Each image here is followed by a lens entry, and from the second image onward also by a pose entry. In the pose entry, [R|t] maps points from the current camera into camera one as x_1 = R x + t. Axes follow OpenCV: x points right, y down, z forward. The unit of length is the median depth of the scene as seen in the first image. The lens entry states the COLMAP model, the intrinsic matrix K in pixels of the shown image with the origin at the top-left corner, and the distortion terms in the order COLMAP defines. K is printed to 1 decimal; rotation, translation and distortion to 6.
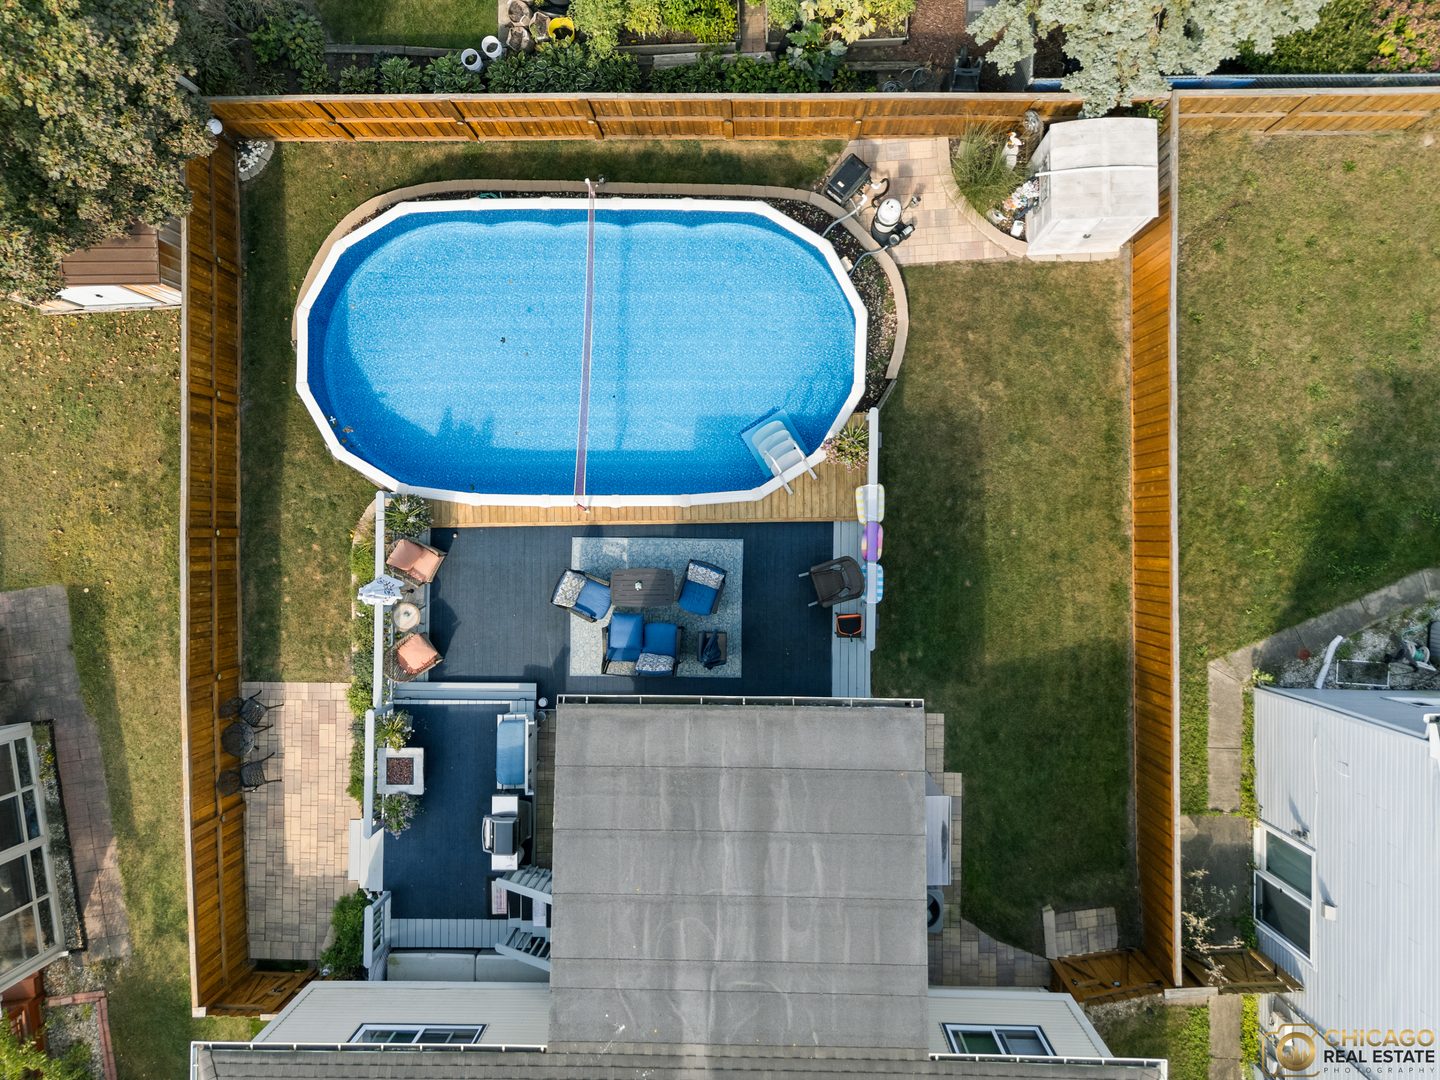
lens RADIAL K [[1002.8, 0, 729.5], [0, 1002.8, 548.2], [0, 0, 1]] dist [0.083960, -0.079017]
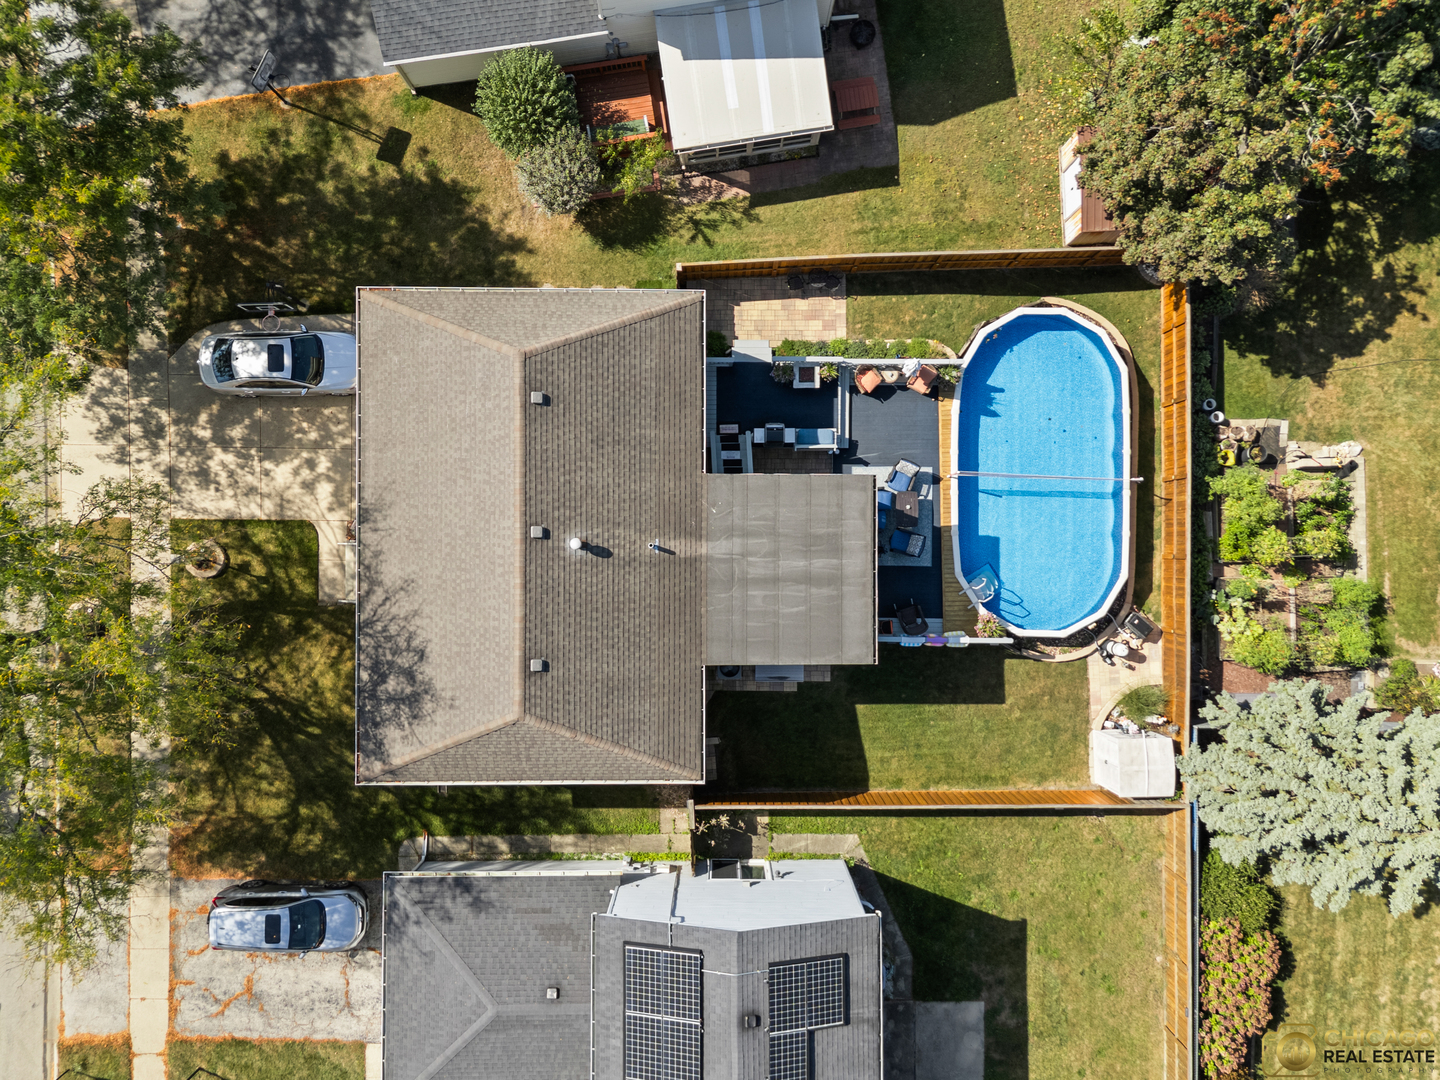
lens RADIAL K [[1002.8, 0, 729.5], [0, 1002.8, 548.2], [0, 0, 1]] dist [0.083960, -0.079017]
pose [[0.004450, 0.999639, 0.026501, -0.065359], [-0.999954, 0.004674, -0.008391, 0.353918], [-0.008512, -0.026463, 0.999614, -0.731084]]
